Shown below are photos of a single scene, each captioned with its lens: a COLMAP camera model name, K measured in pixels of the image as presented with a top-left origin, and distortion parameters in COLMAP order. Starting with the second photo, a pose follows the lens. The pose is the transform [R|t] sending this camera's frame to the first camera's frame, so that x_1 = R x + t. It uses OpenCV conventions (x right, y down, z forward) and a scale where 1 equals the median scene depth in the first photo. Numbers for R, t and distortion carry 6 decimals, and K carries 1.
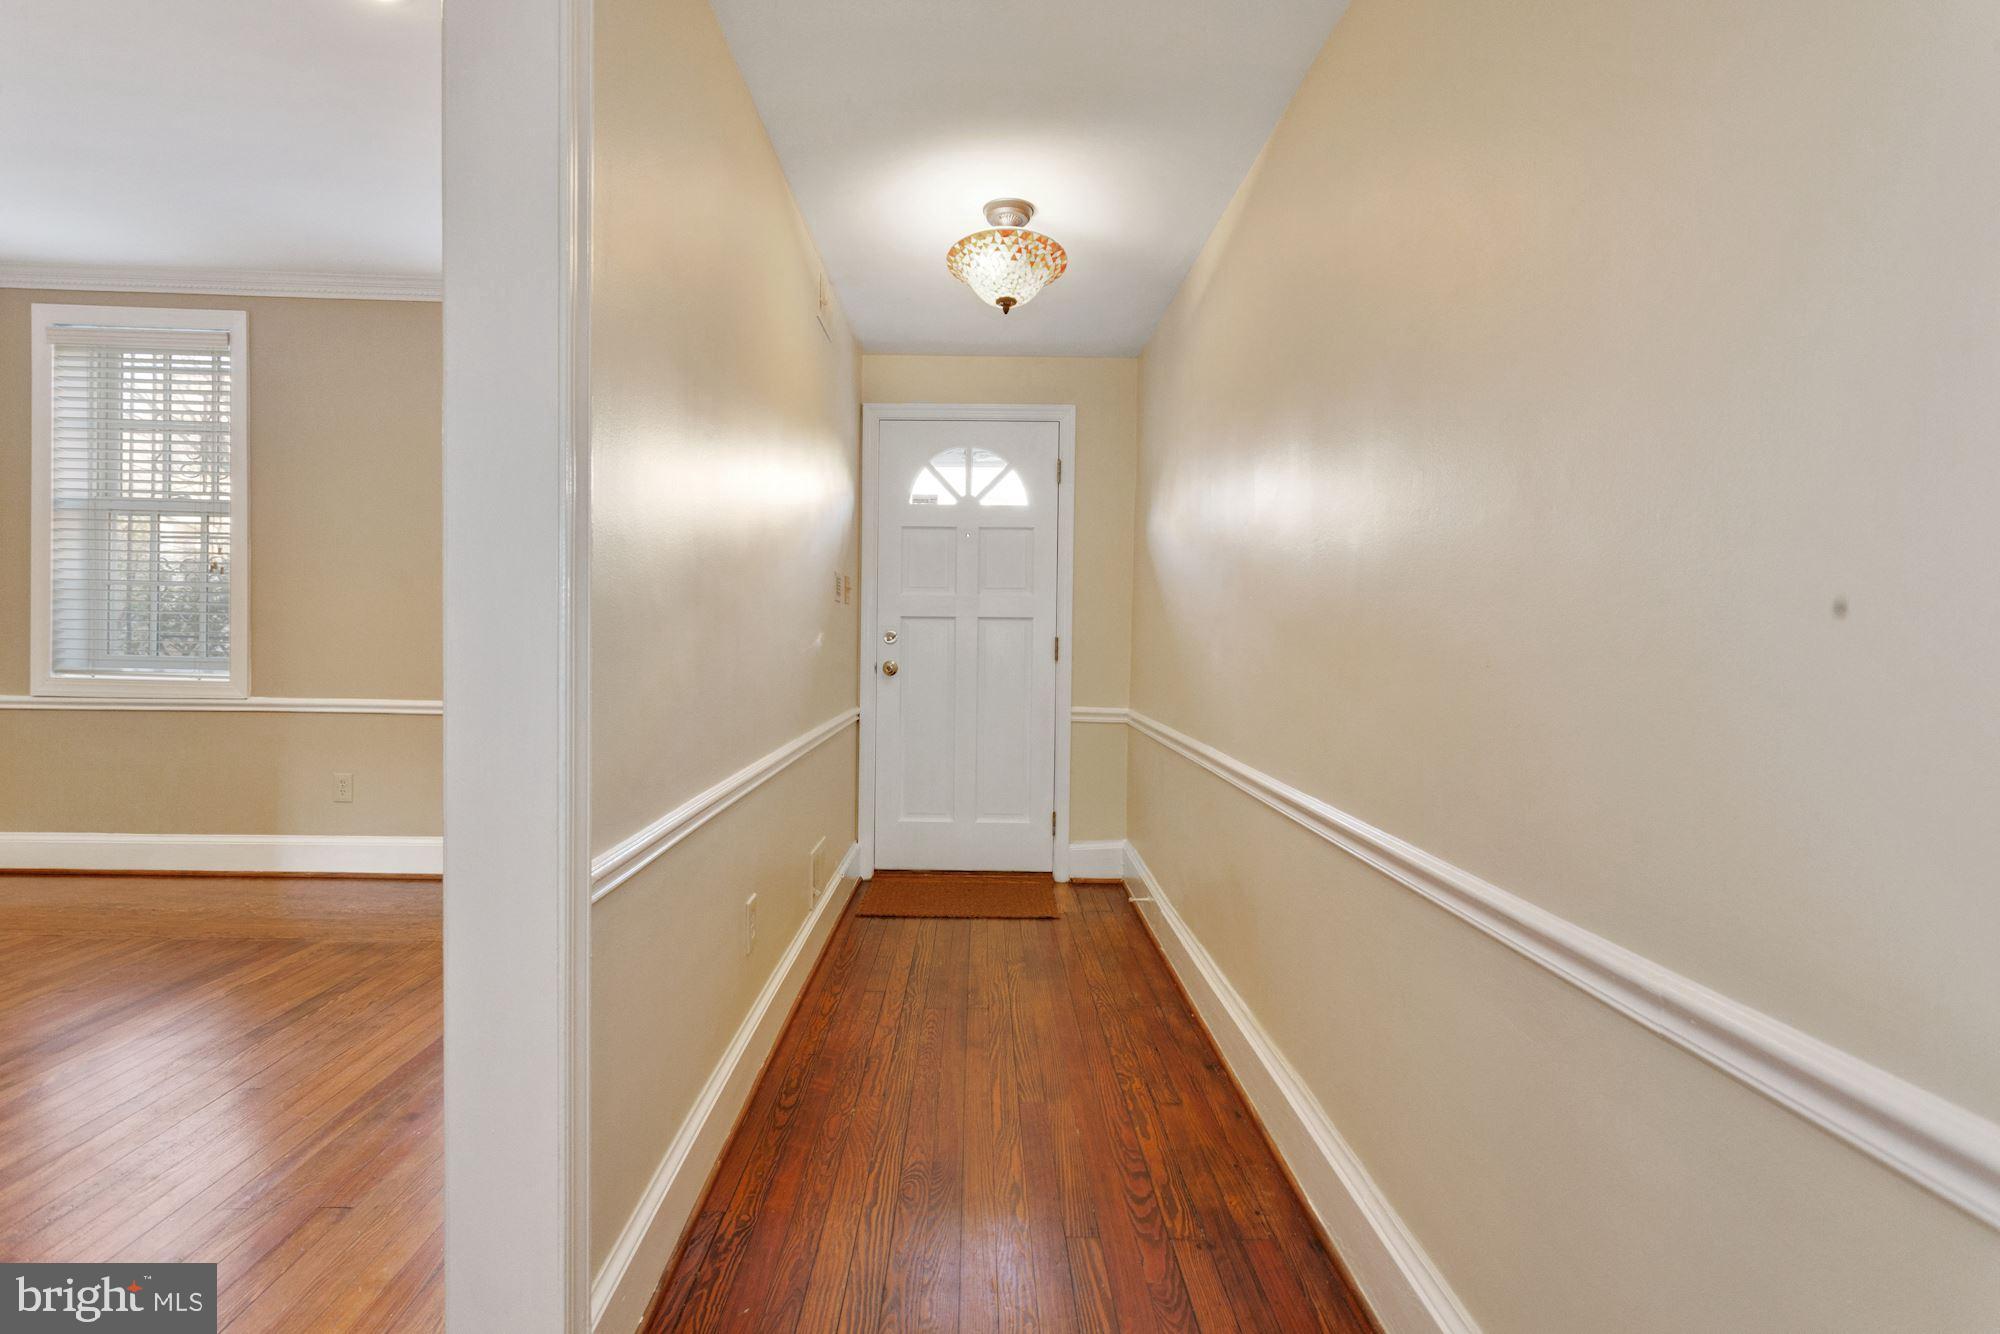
lens RADIAL K [[946.9, 0, 995.4], [0, 946.9, 655.0], [0, 0, 1]] dist [0.002241, 0.001130]
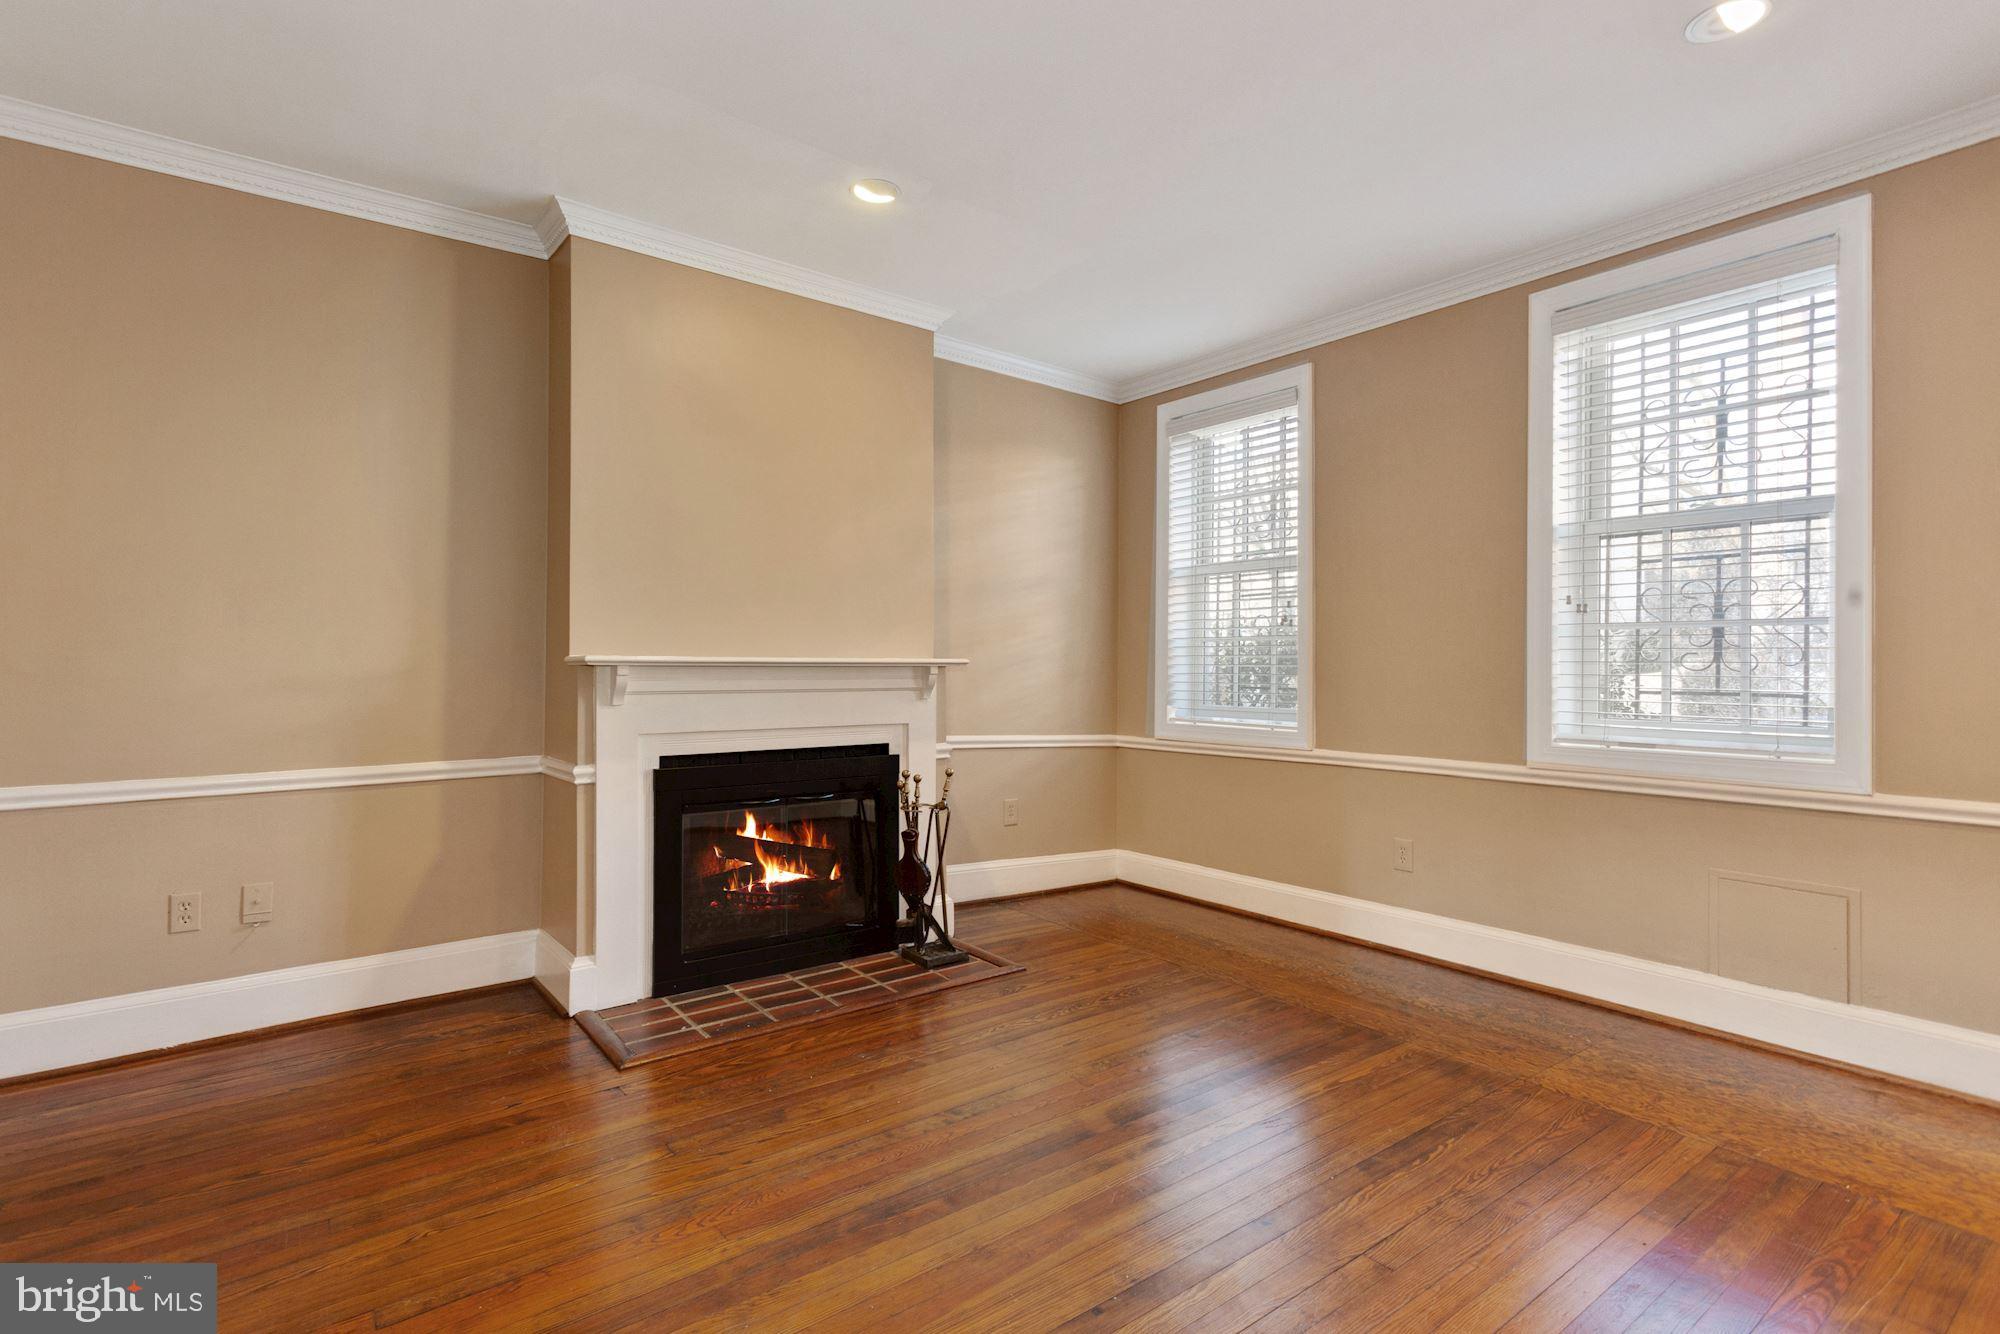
lens RADIAL K [[946.9, 0, 995.2], [0, 946.9, 668.5], [0, 0, 1]] dist [0.002241, 0.001130]
pose [[0.592897, -0.019620, -0.805039, -0.189596], [-0.002611, 0.999651, -0.026286, -0.013485], [0.805274, 0.017687, 0.592639, 0.148645]]
